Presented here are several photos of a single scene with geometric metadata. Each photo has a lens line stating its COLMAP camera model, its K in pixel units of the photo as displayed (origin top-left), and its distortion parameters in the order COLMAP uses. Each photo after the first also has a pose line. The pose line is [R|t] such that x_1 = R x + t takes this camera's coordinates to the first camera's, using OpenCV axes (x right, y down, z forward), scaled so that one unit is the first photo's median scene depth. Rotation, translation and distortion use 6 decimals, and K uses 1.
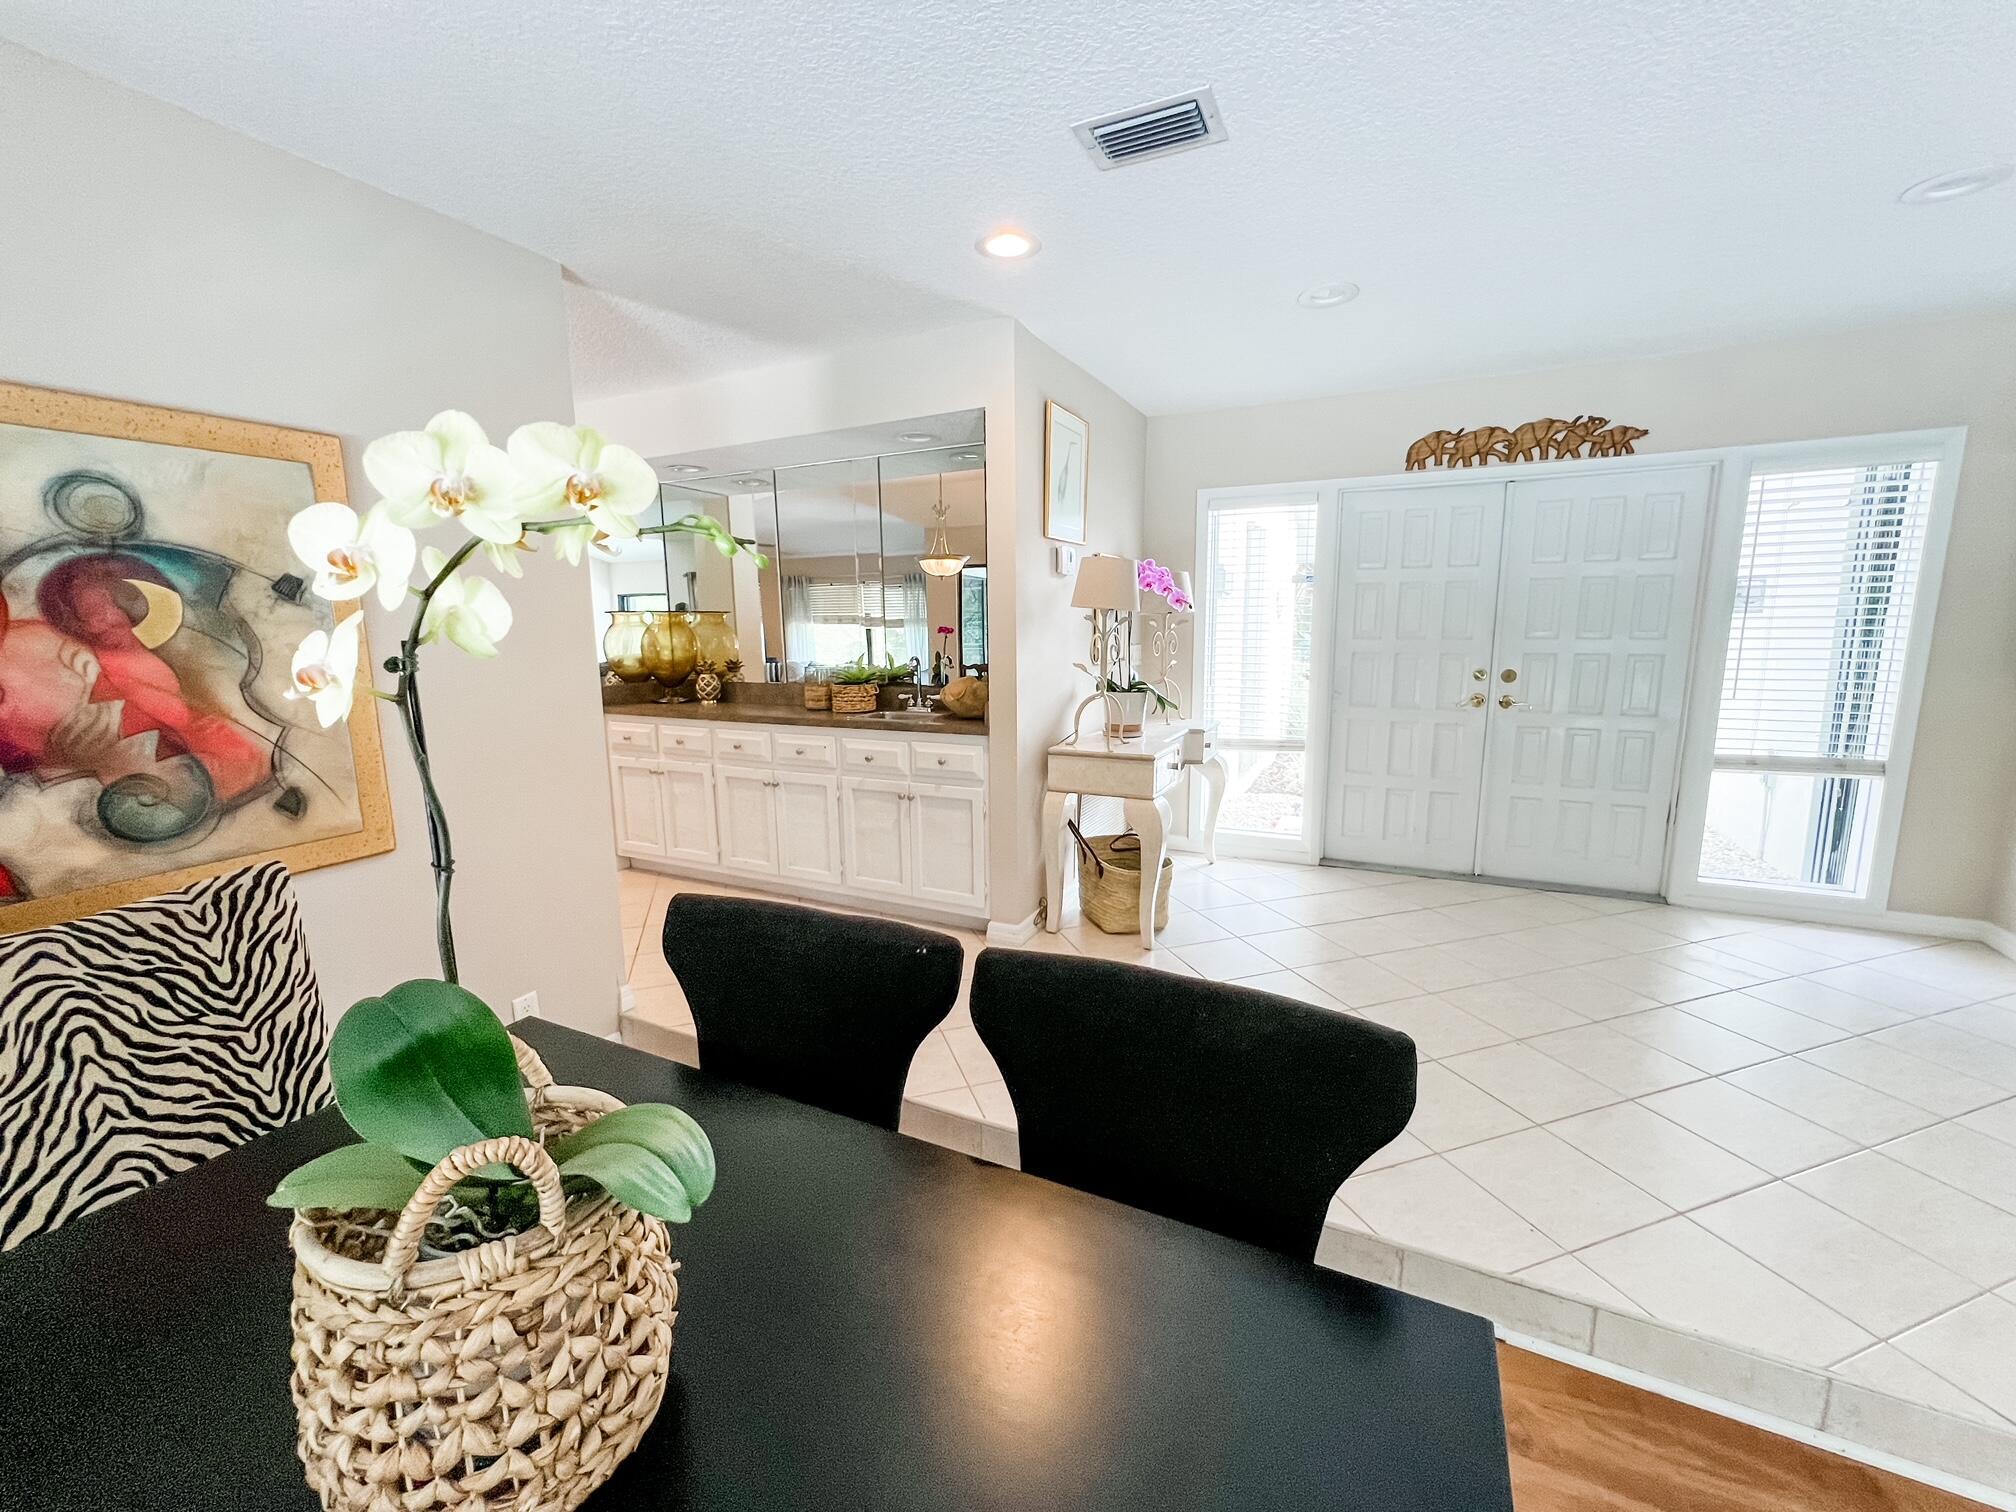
lens RADIAL K [[810.9, 0, 1013.8], [0, 810.9, 758.4], [0, 0, 1]] dist [-0.002598, -0.000336]
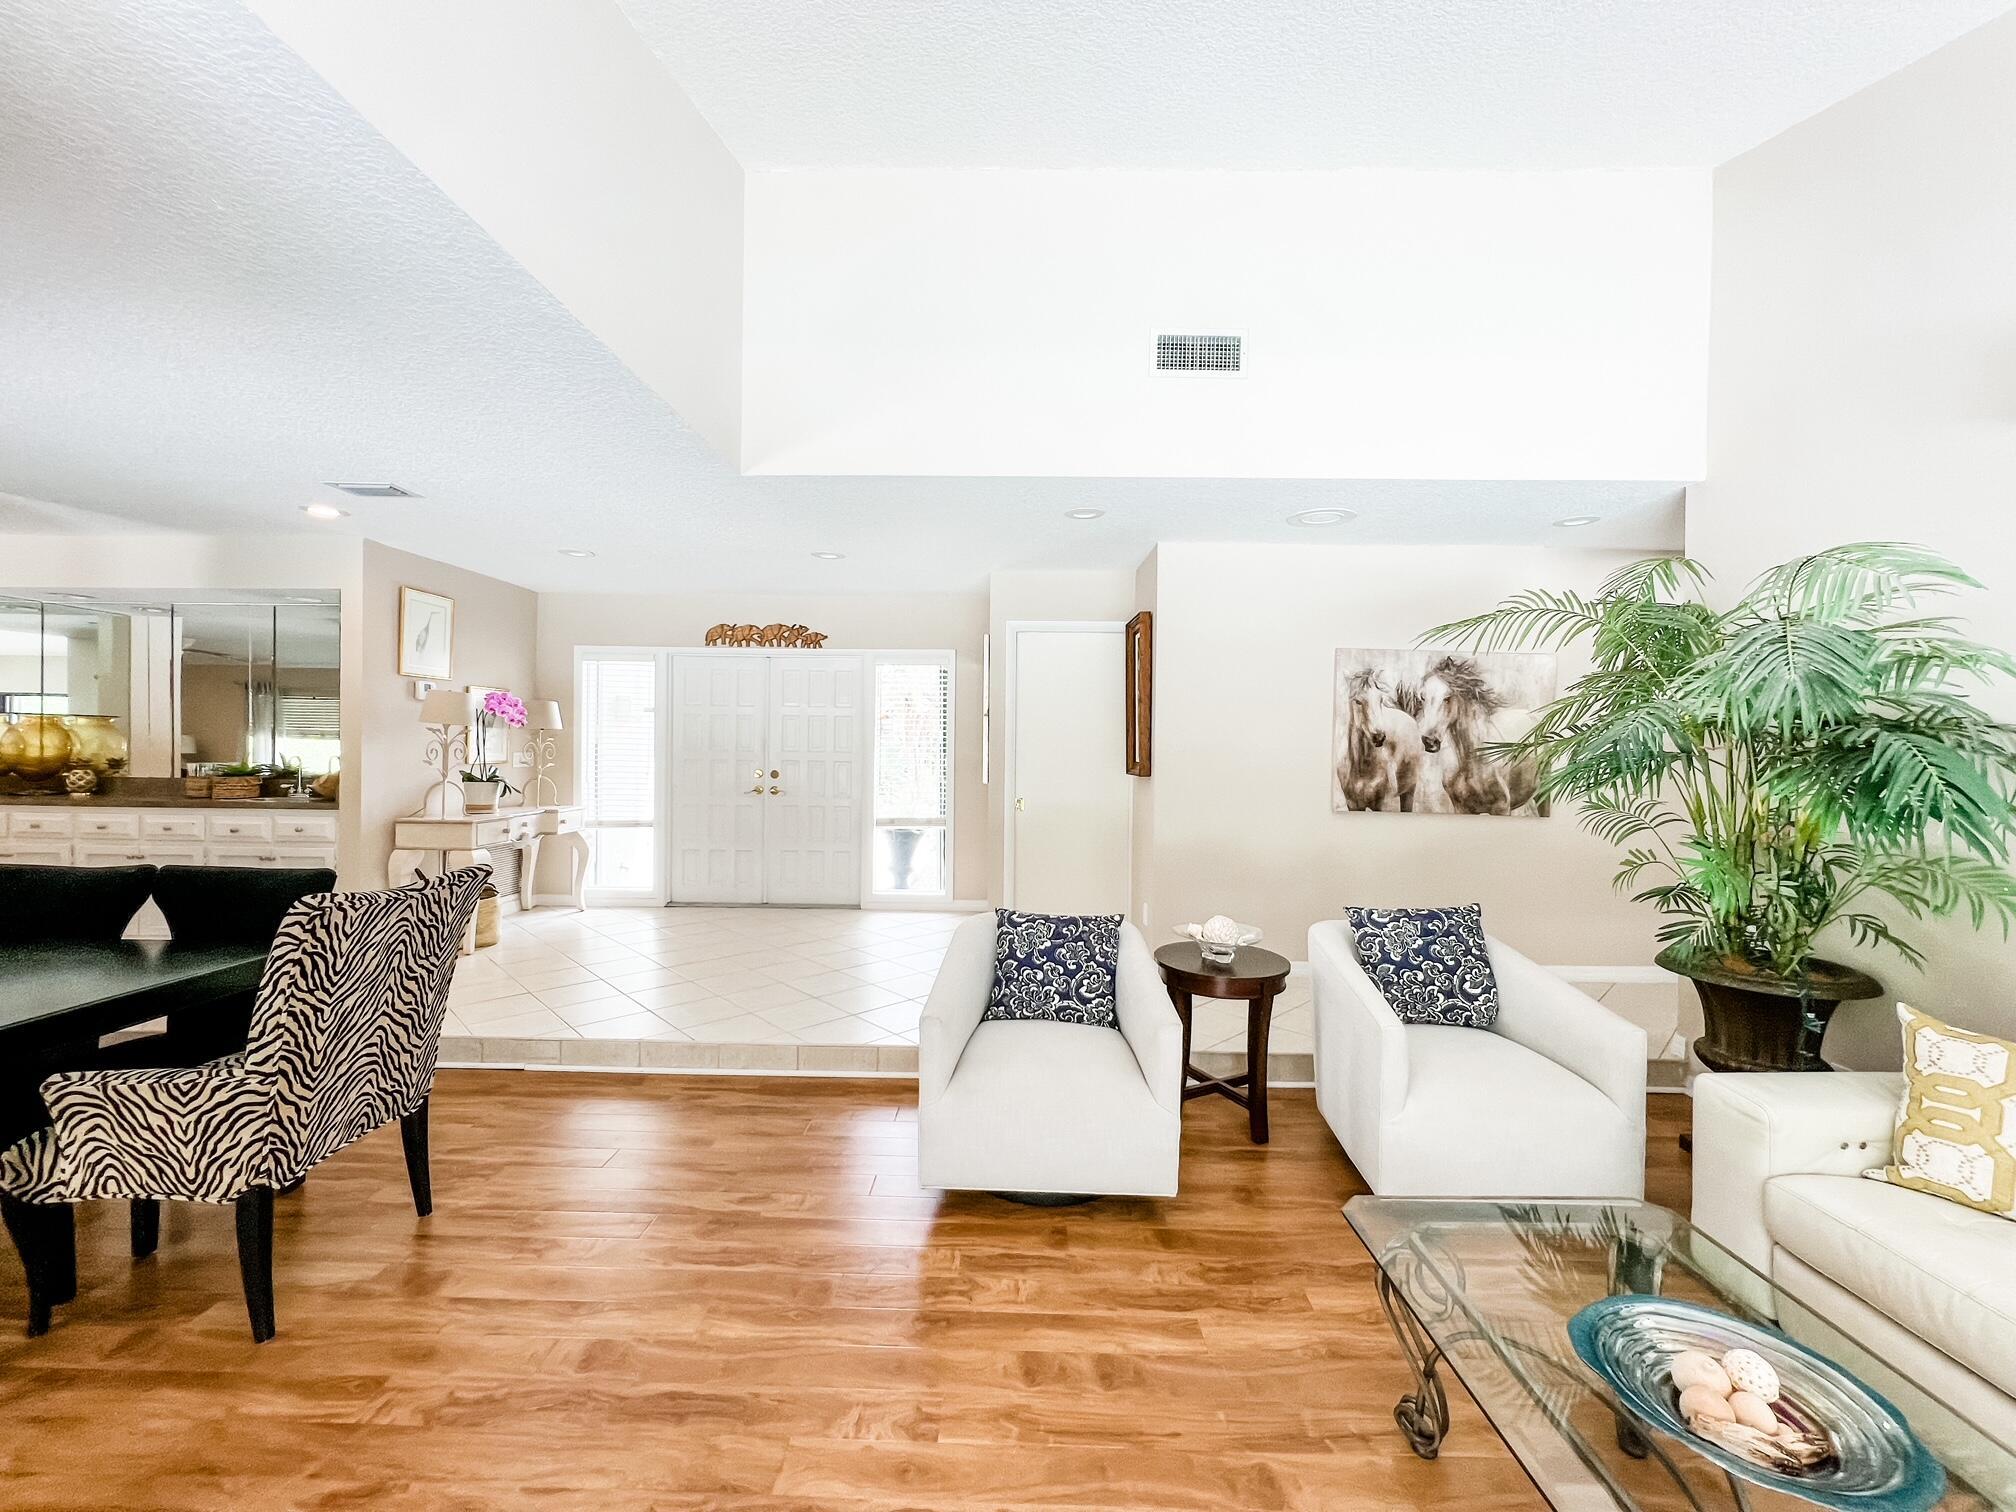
lens RADIAL K [[809.4, 0, 1011.8], [0, 809.4, 755.1], [0, 0, 1]] dist [-0.004235, 0.001253]
pose [[0.900856, 0.018237, 0.433735, 0.366872], [0.049992, 0.988112, -0.145379, 0.125957], [-0.431230, 0.152649, 0.889235, -0.683904]]
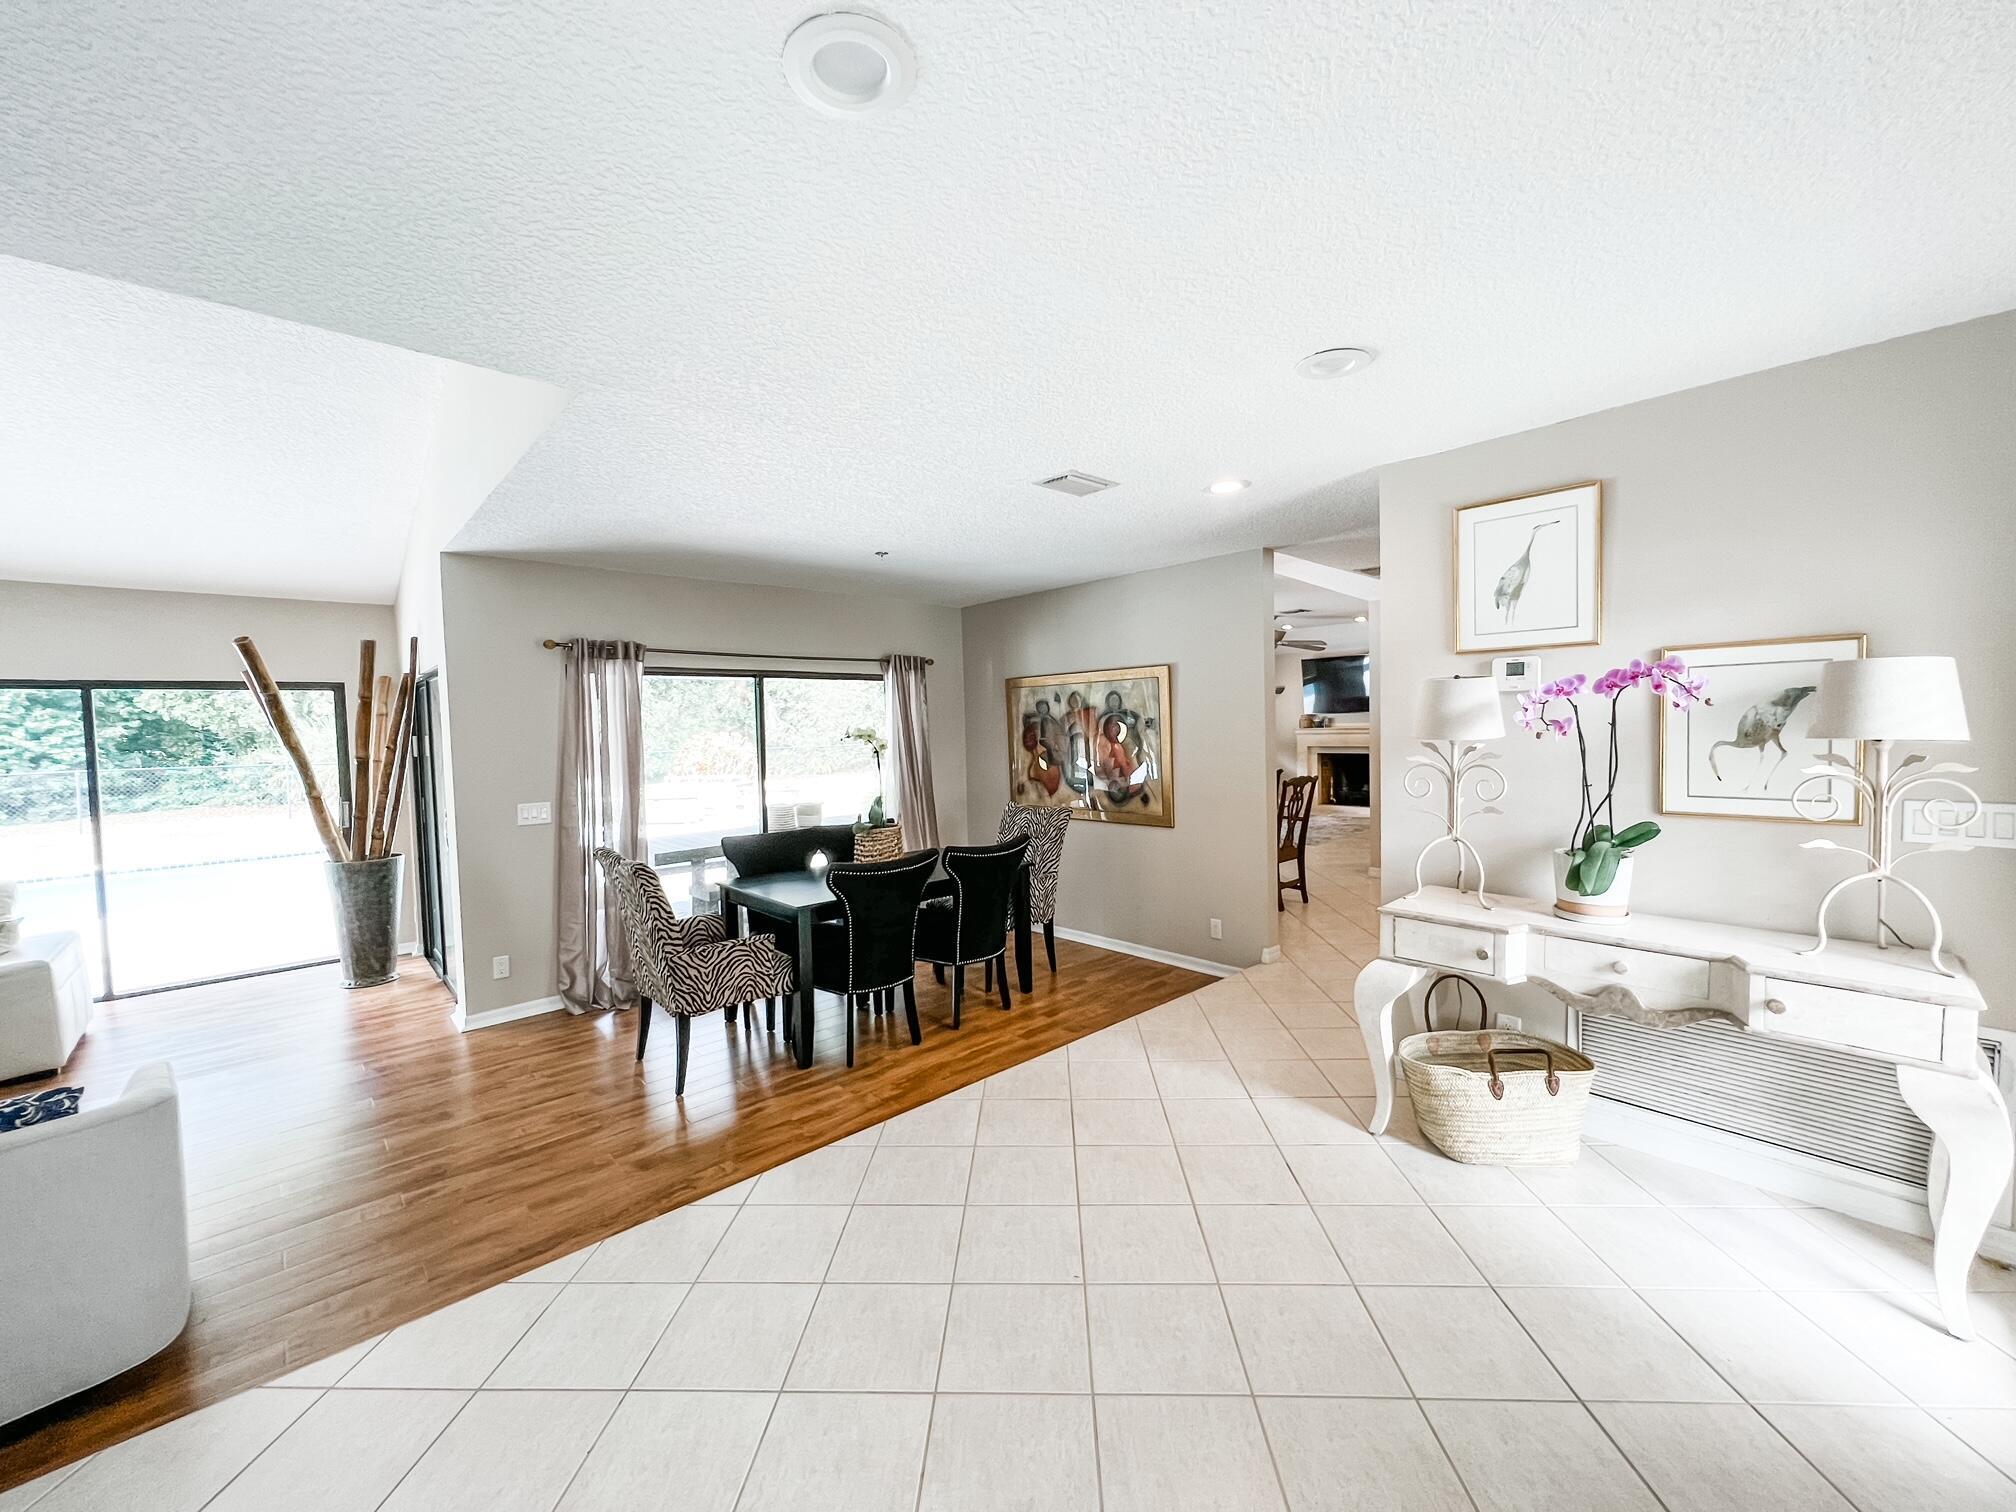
lens RADIAL K [[809.4, 0, 1008.4], [0, 809.4, 756.0], [0, 0, 1]] dist [-0.004235, 0.001253]
pose [[-0.357999, 0.064681, -0.931479, 0.959500], [-0.126235, 0.985086, 0.116920, -0.185101], [0.925149, 0.159442, -0.344495, 0.783565]]
